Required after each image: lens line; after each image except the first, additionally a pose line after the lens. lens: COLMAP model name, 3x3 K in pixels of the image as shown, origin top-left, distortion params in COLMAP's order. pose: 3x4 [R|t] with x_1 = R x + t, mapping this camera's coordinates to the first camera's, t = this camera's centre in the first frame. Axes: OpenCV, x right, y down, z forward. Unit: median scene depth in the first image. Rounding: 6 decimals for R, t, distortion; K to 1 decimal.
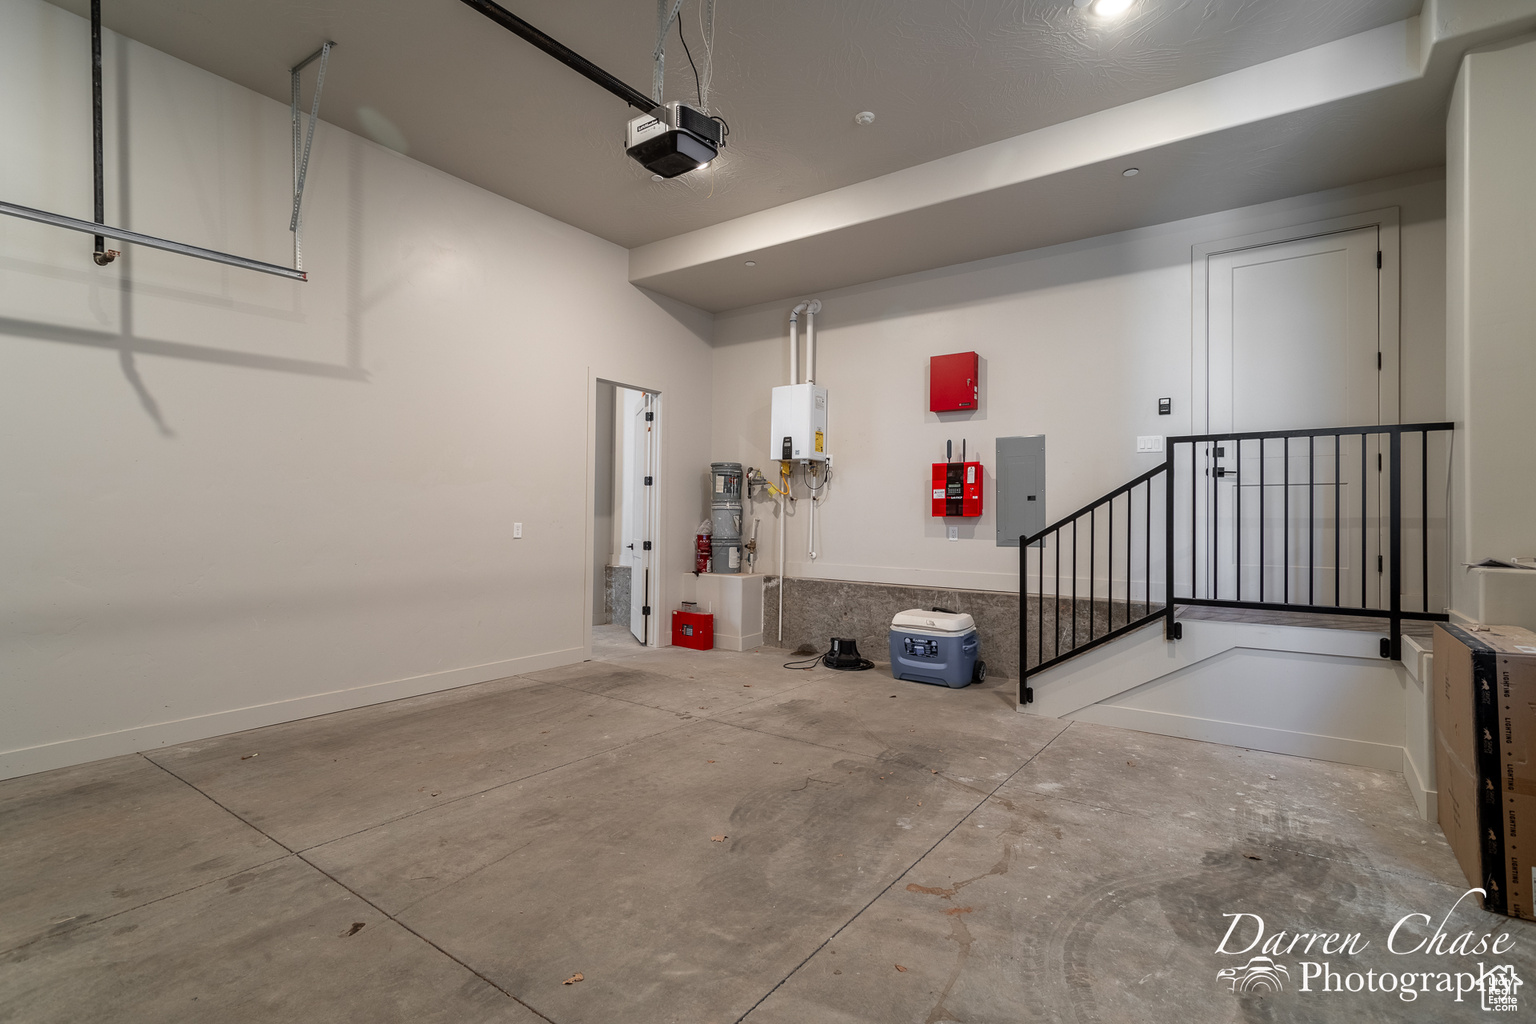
lens RADIAL K [[726.9, 0, 768.0], [0, 726.9, 510.9], [0, 0, 1]] dist [0.005930, -0.000130]
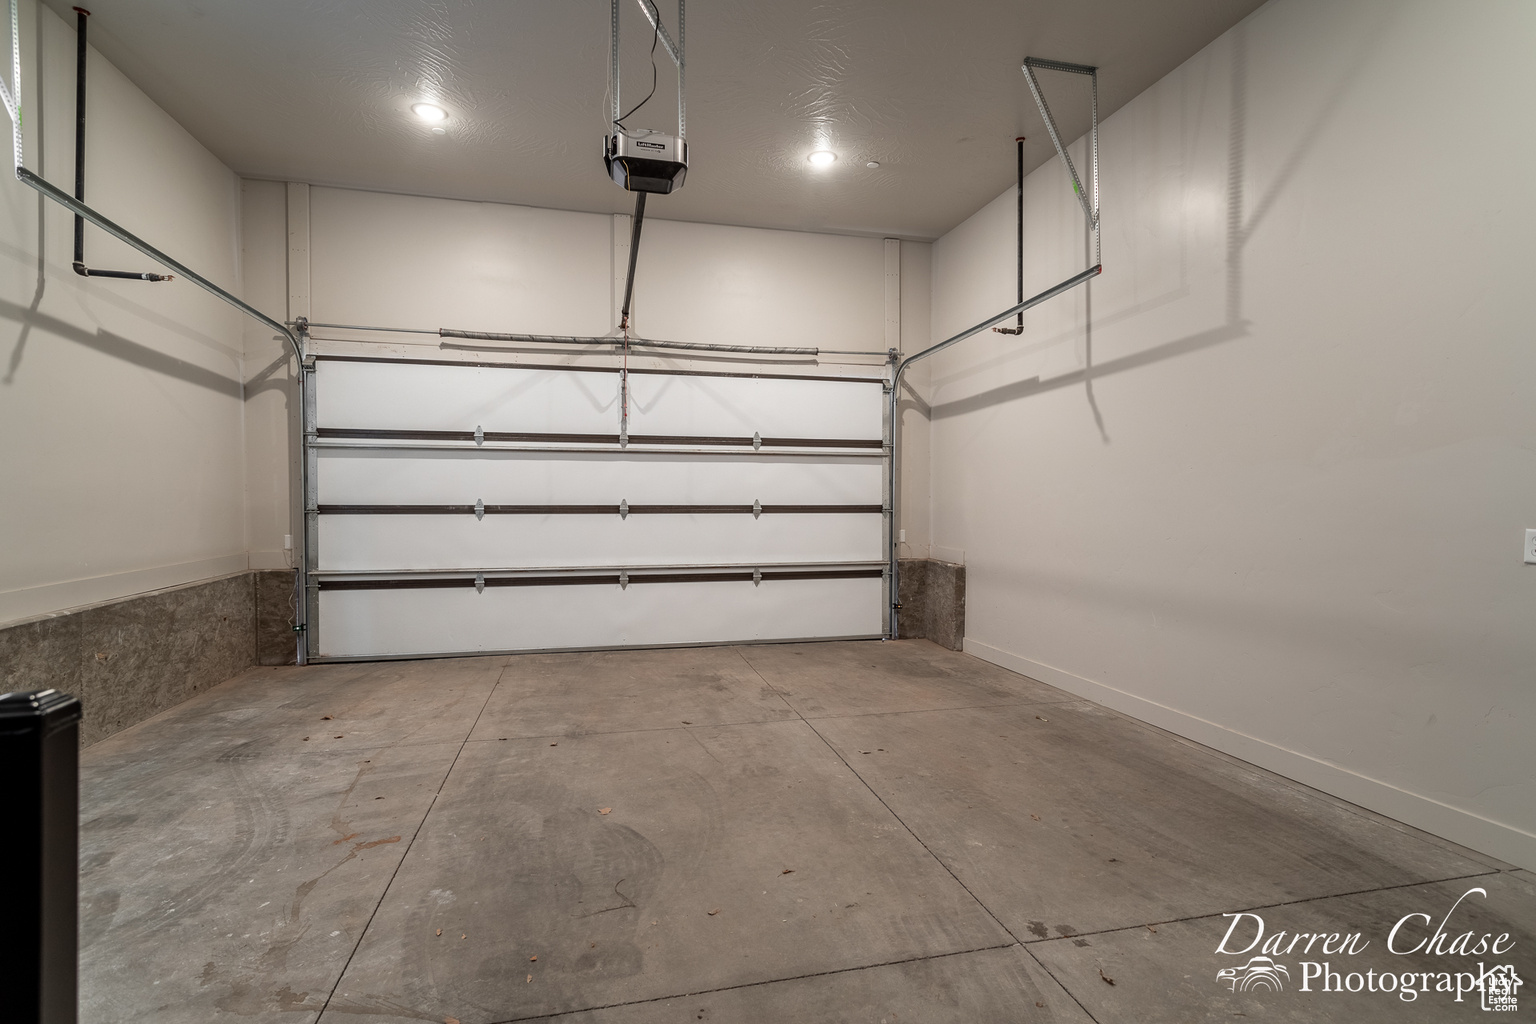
lens RADIAL K [[726.9, 0, 766.3], [0, 726.9, 509.8], [0, 0, 1]] dist [0.005930, -0.000130]
pose [[-0.647250, -0.003094, -0.762271, 0.600060], [-0.000663, 0.999994, -0.003496, 0.014326], [0.762277, -0.001757, -0.647248, 1.894755]]
